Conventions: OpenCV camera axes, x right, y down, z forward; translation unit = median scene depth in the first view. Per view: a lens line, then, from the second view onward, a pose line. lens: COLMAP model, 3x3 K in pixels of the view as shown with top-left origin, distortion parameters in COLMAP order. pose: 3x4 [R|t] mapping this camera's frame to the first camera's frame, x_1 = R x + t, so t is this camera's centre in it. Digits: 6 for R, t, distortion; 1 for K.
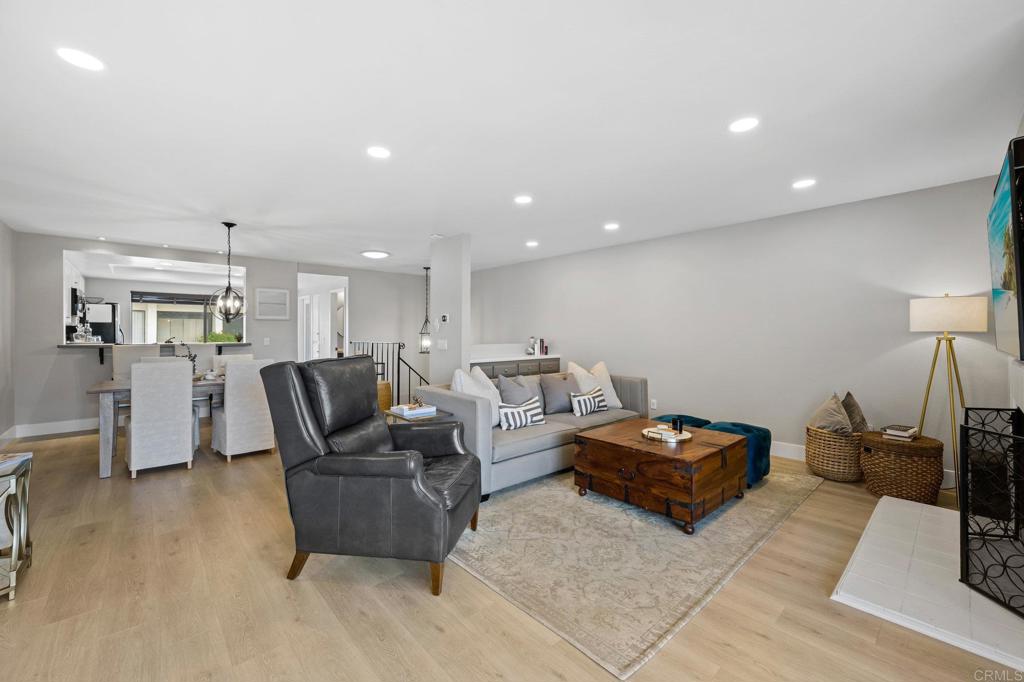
lens RADIAL K [[408.0, 0, 507.4], [0, 408.0, 339.7], [0, 0, 1]] dist [0.000334, 0.000355]
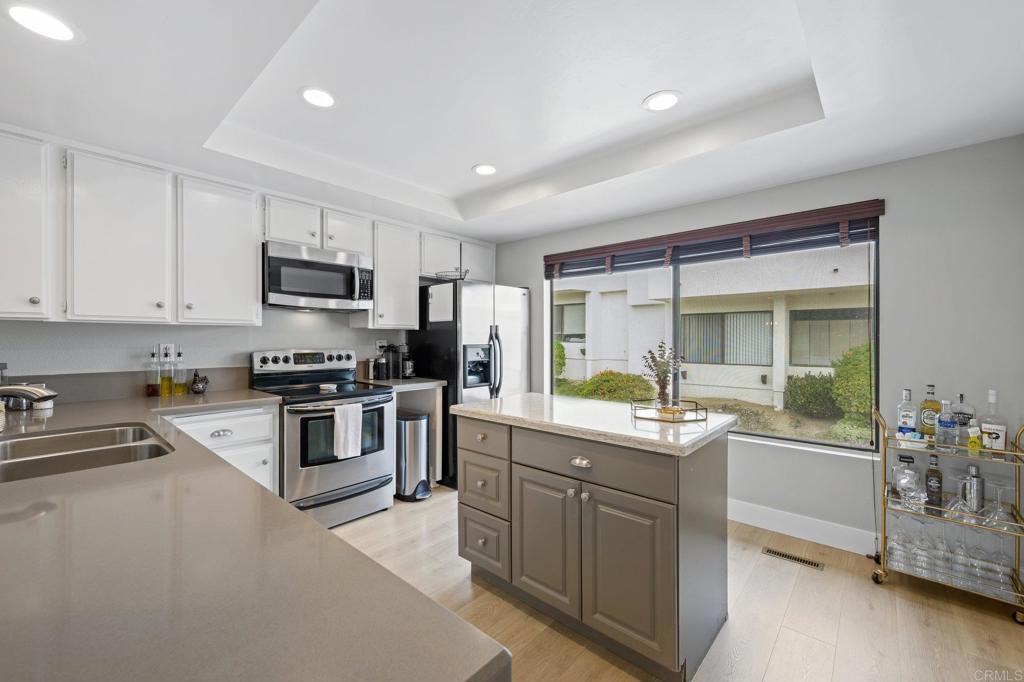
lens RADIAL K [[416.2, 0, 509.8], [0, 416.2, 340.2], [0, 0, 1]] dist [0.000171, 0.000166]
pose [[0.115948, -0.002857, -0.993251, -0.795344], [-0.013948, 0.999893, -0.004504, -0.030738], [0.993157, 0.014376, 0.115896, 1.638729]]
